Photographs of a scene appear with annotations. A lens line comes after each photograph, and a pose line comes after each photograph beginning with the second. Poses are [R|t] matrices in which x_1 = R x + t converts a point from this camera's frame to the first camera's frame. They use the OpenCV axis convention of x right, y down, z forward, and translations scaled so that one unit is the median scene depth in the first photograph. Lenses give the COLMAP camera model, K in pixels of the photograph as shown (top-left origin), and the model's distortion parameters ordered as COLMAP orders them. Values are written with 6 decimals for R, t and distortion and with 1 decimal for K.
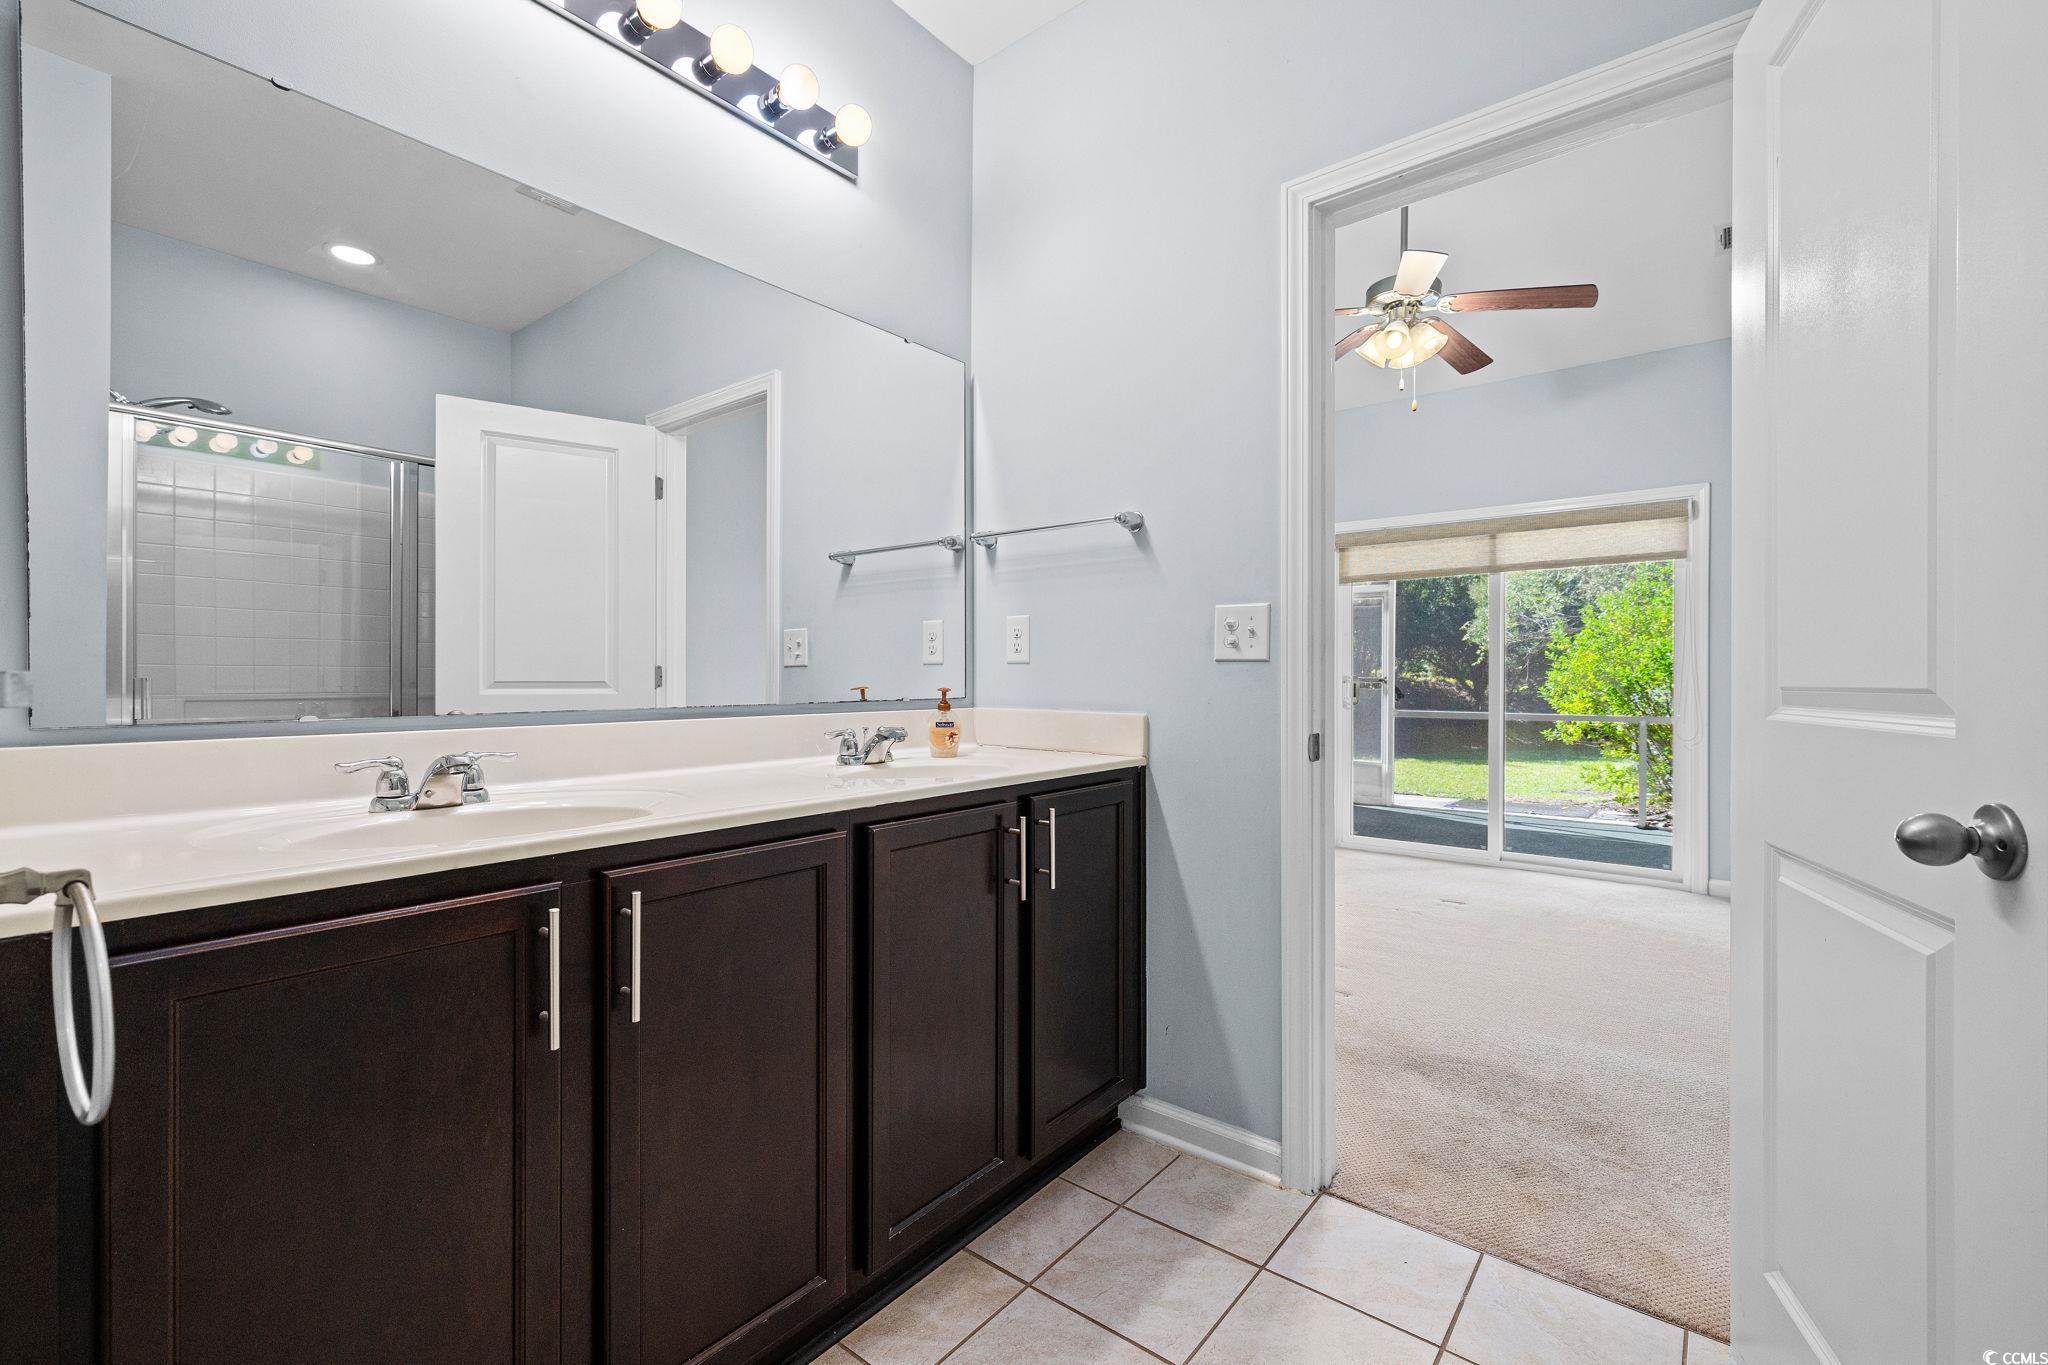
lens RADIAL K [[868.9, 0, 1007.4], [0, 868.9, 668.4], [0, 0, 1]] dist [0.000797, -0.000294]
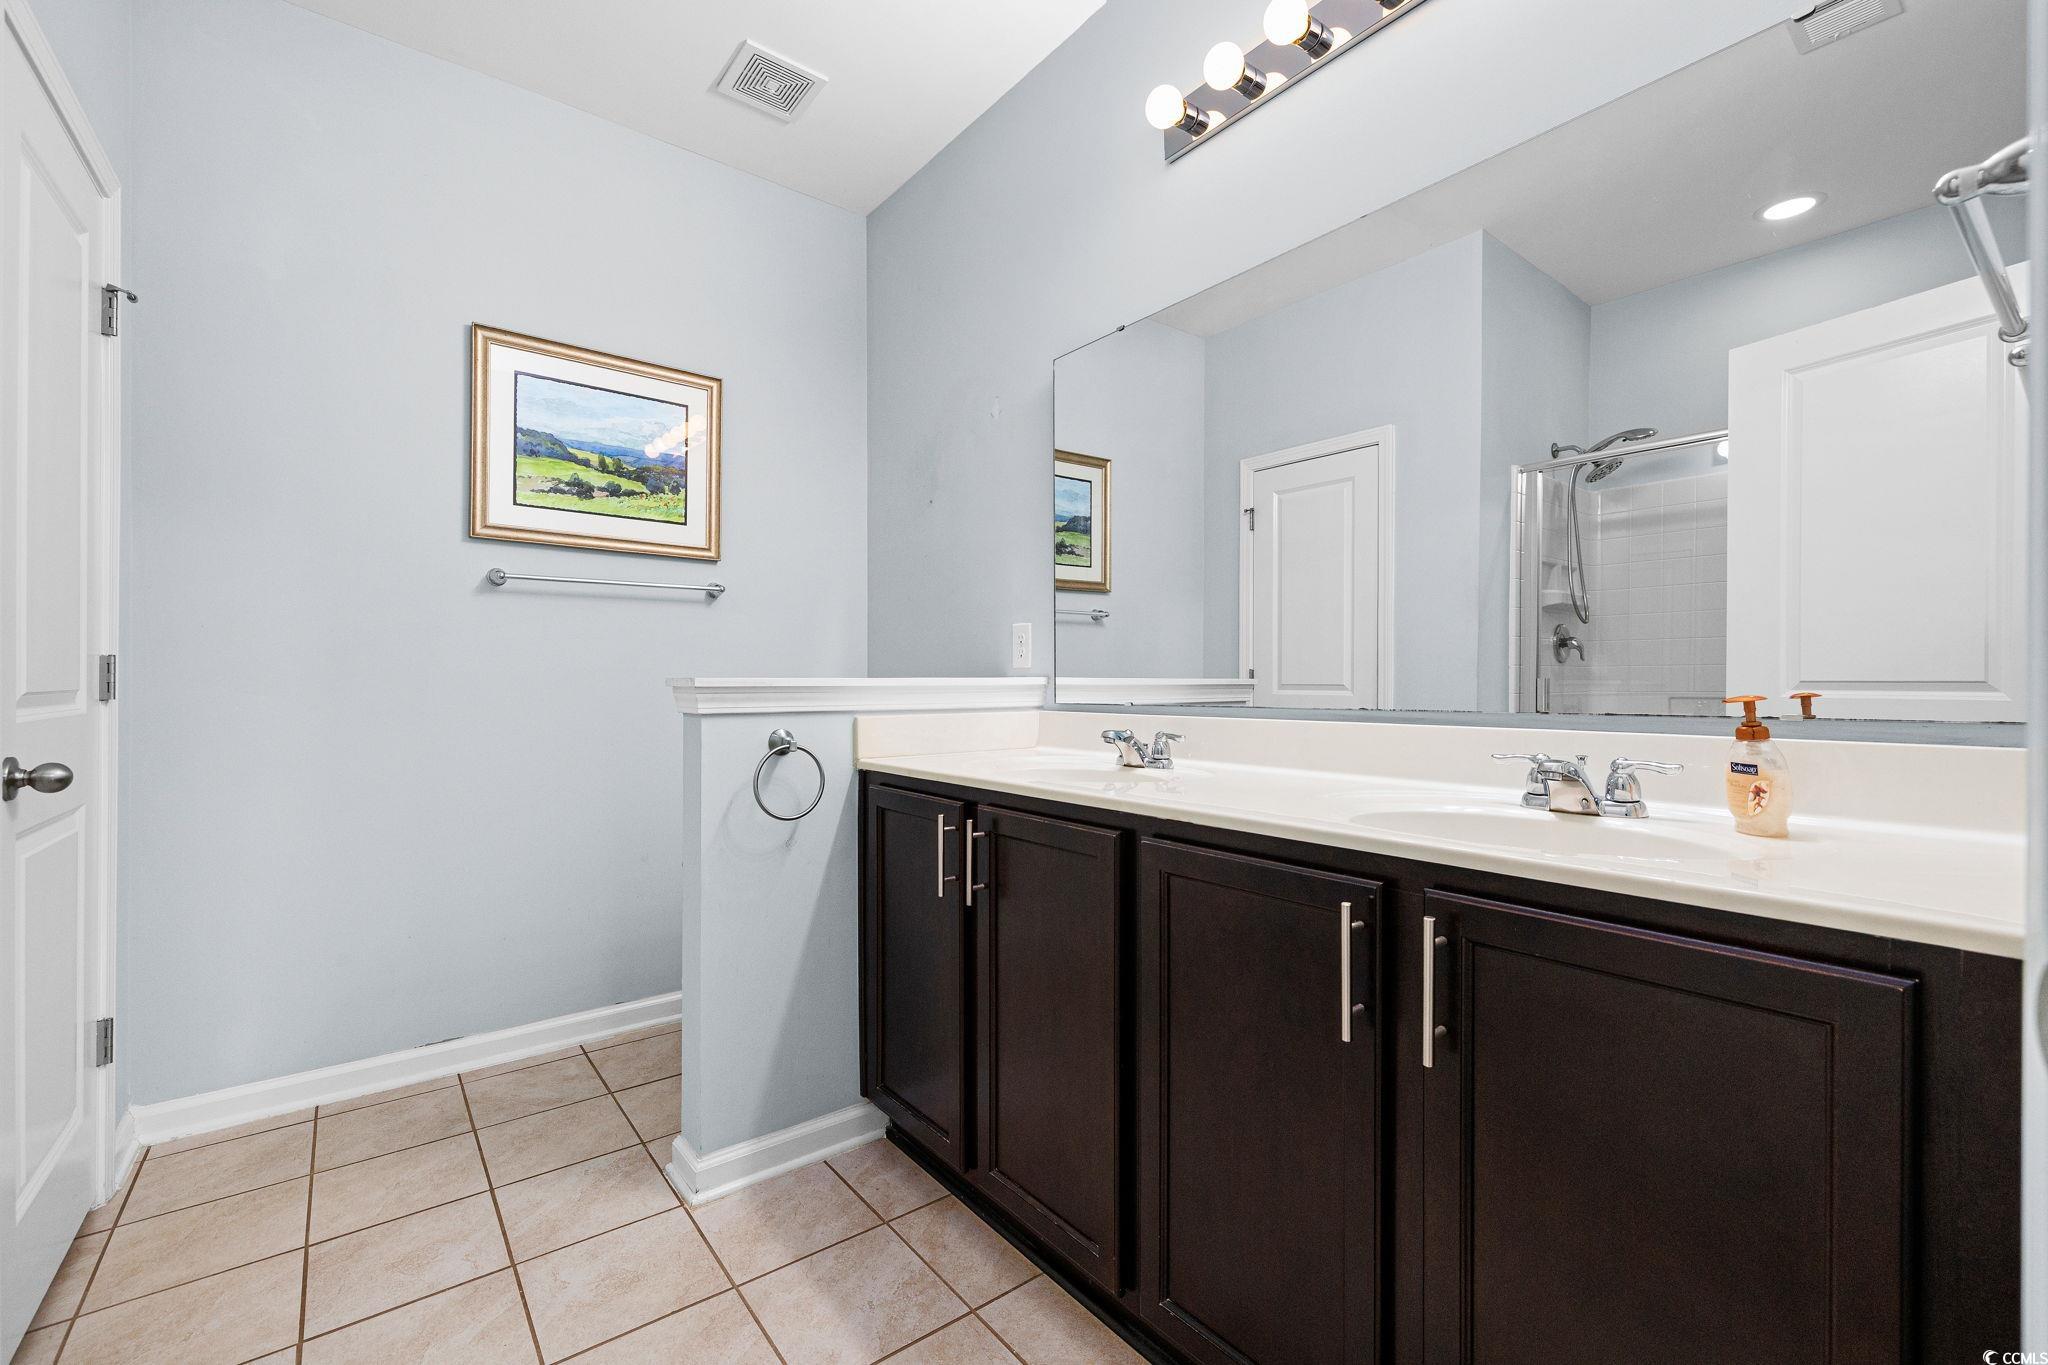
lens RADIAL K [[887.1, 0, 1001.9], [0, 887.1, 676.1], [0, 0, 1]] dist [-0.011093, 0.000431]
pose [[-0.244026, -0.008426, -0.969732, 0.529855], [0.015348, 0.999803, -0.012549, 0.010542], [0.969647, -0.017946, -0.243849, 0.703435]]
